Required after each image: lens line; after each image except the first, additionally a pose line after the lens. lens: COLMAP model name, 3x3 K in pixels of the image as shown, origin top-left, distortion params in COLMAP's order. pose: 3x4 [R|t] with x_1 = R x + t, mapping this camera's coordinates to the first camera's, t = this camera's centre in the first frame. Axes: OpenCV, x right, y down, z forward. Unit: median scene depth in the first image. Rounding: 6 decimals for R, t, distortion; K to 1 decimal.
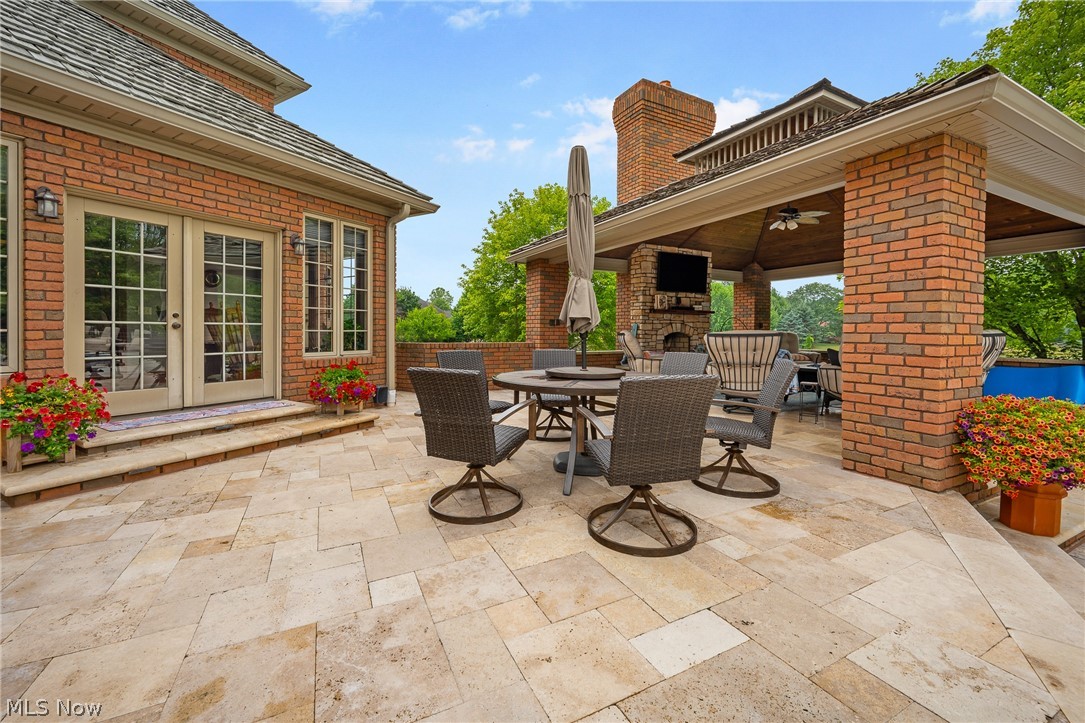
lens RADIAL K [[439.1, 0, 537.9], [0, 439.1, 334.8], [0, 0, 1]] dist [-0.000597, -0.000311]
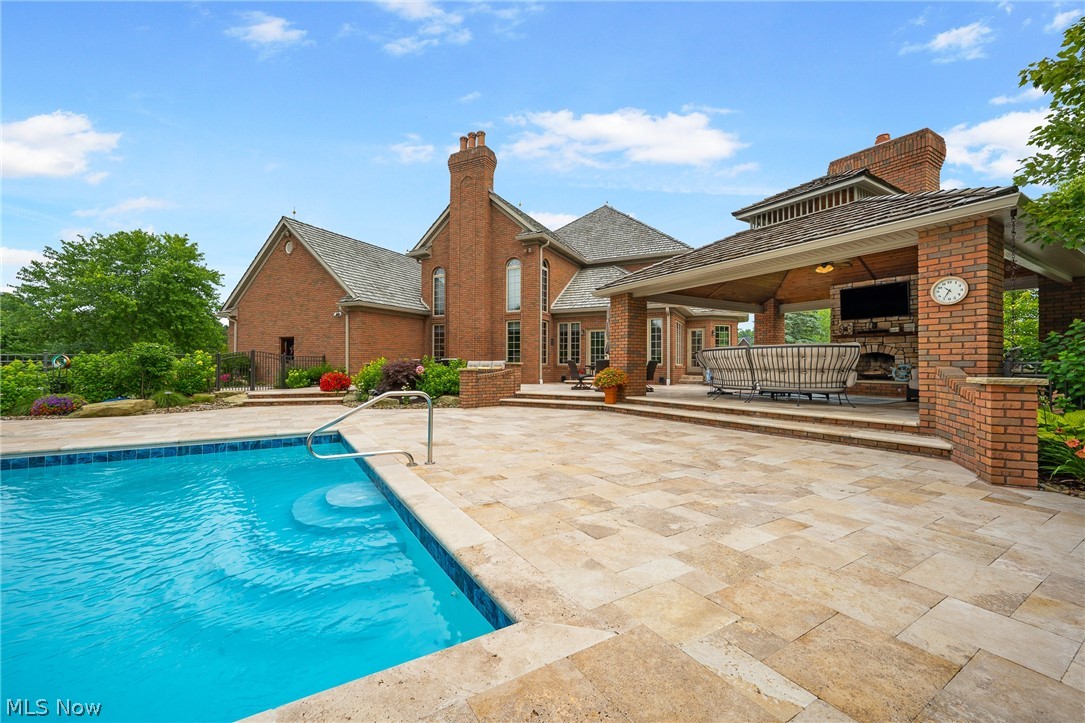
lens RADIAL K [[430.8, 0, 542.5], [0, 430.8, 361.5], [0, 0, 1]] dist [0.000285, -0.000001]
pose [[0.081510, -0.010307, -0.996619, 1.405290], [-0.007603, 0.999911, -0.010963, 0.037806], [0.996644, 0.008471, 0.081424, 0.030445]]
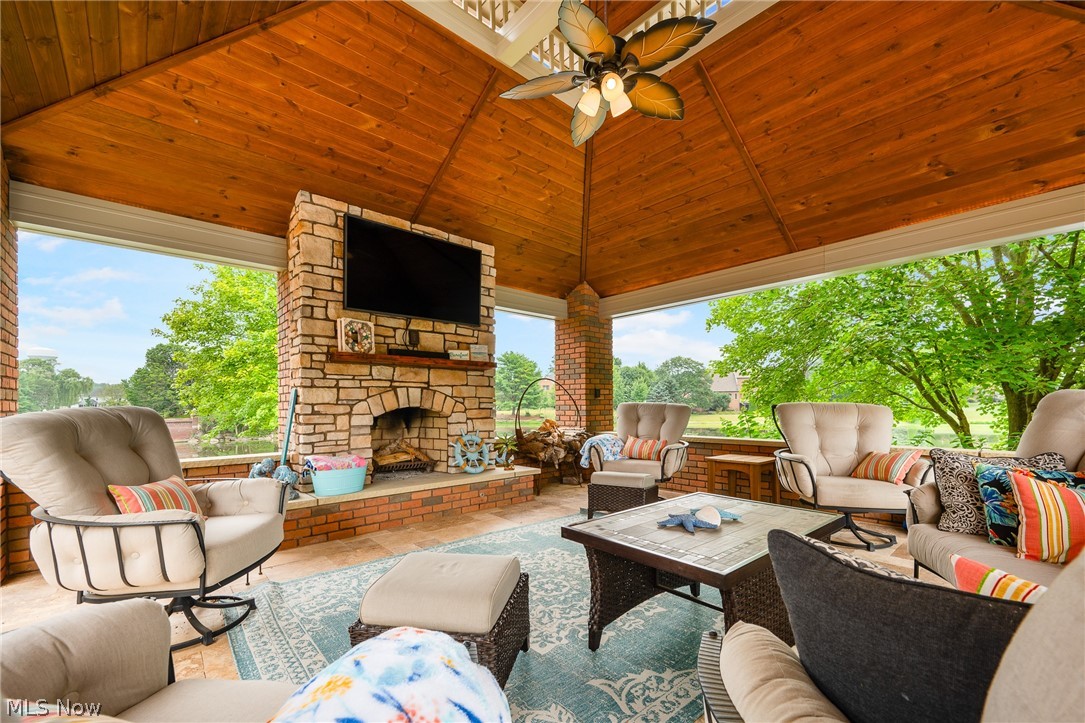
lens RADIAL K [[451.6, 0, 542.8], [0, 451.6, 406.7], [0, 0, 1]] dist [0.000710, -0.000046]
pose [[0.963980, -0.015684, 0.265511, 0.328980], [0.017101, 0.999849, -0.003029, -0.002903], [-0.265424, 0.007460, 0.964103, 0.521308]]
